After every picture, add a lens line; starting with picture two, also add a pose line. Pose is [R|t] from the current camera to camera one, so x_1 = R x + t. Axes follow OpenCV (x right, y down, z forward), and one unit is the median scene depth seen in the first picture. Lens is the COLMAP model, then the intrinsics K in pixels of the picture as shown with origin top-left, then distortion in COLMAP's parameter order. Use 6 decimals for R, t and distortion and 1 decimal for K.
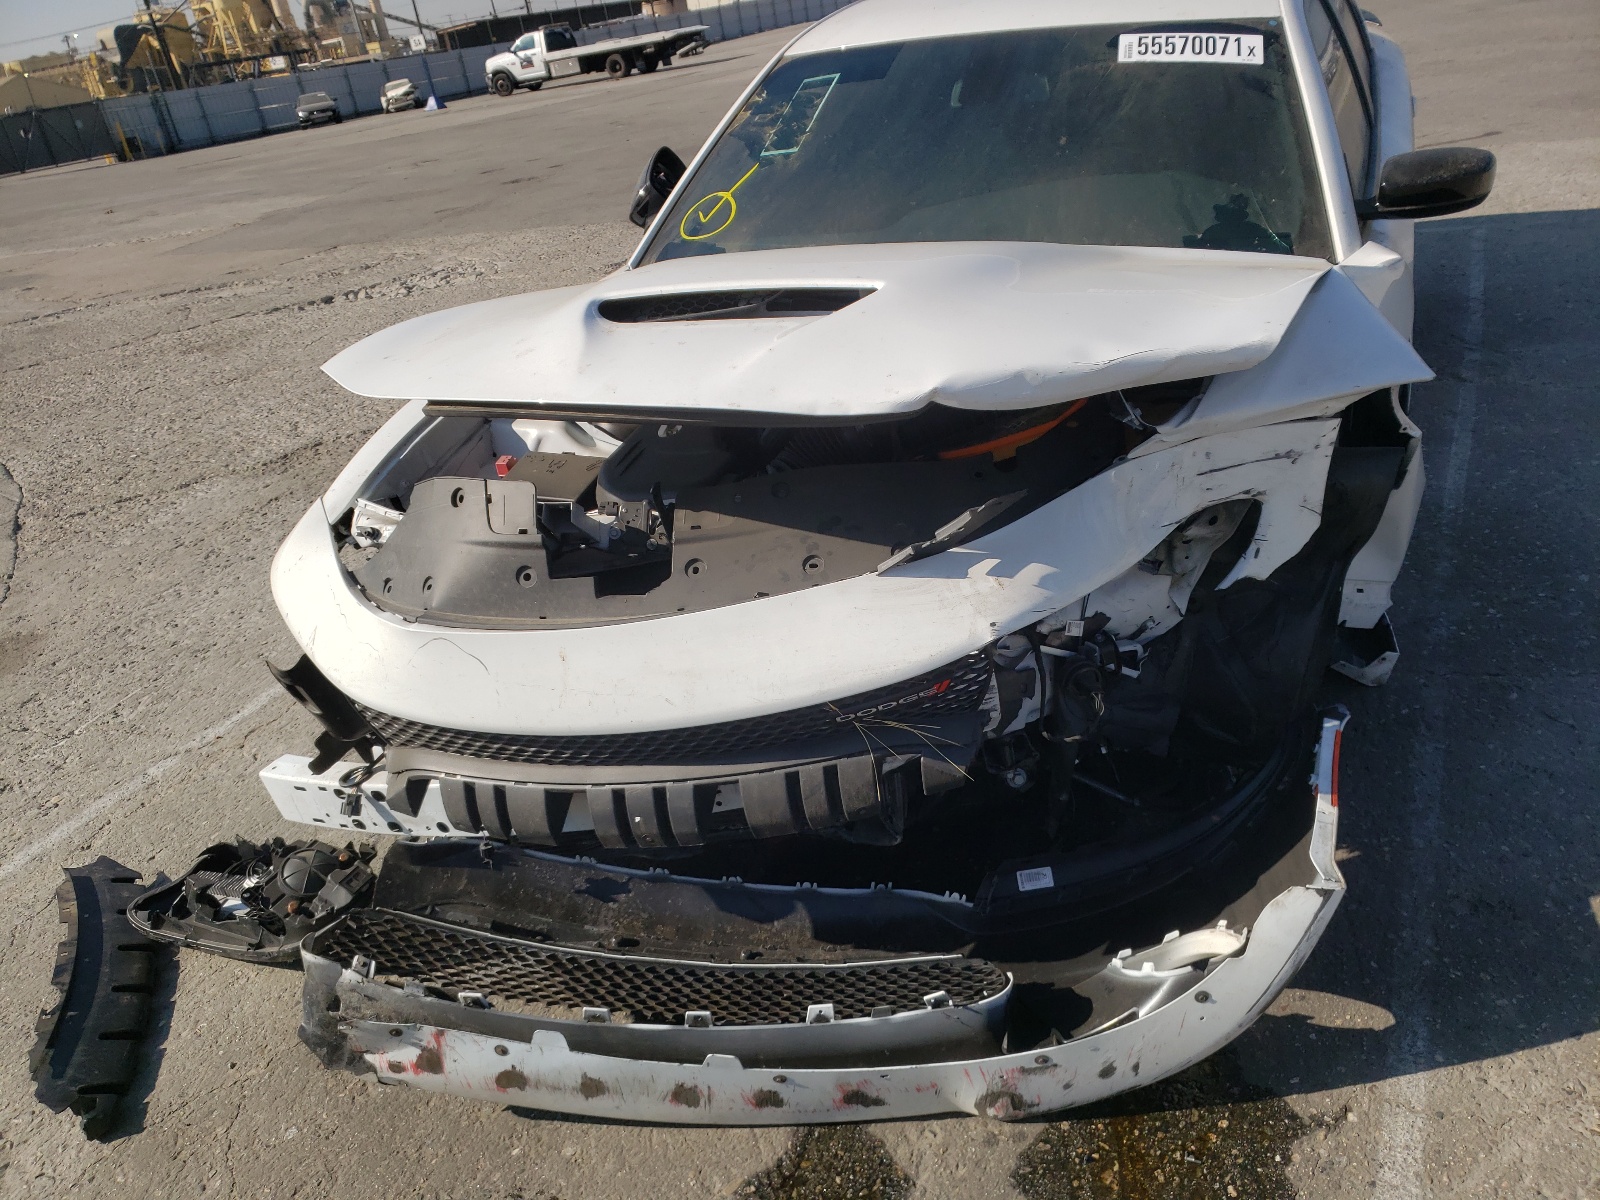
lens RADIAL K [[1194.3, 0, 805.2], [0, 1194.3, 600.4], [0, 0, 1]] dist [0.019281, -0.009073]
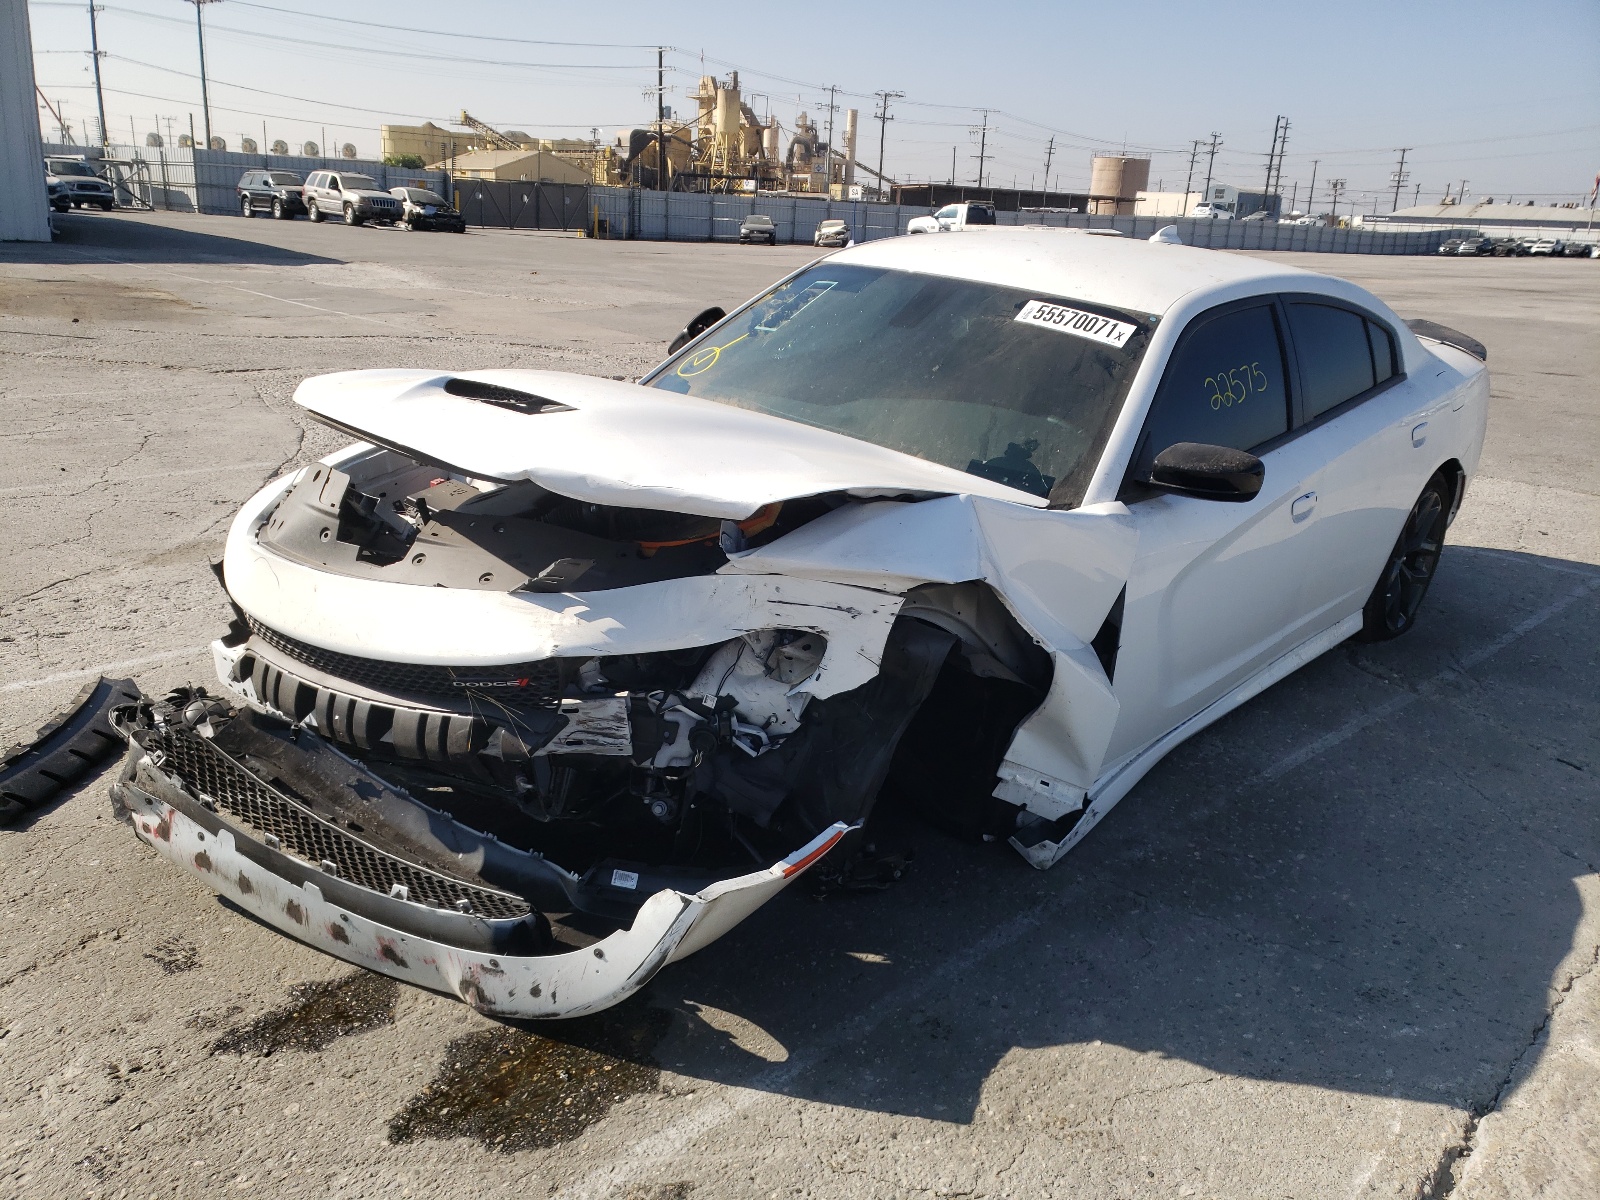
lens RADIAL K [[1194.3, 0, 792.1], [0, 1194.3, 596.2], [0, 0, 1]] dist [0.019281, -0.009073]
pose [[0.921869, 0.284564, -0.263024, 0.690766], [-0.316576, 0.944503, -0.087710, -0.000379], [0.223468, 0.164125, 0.960794, -0.282350]]
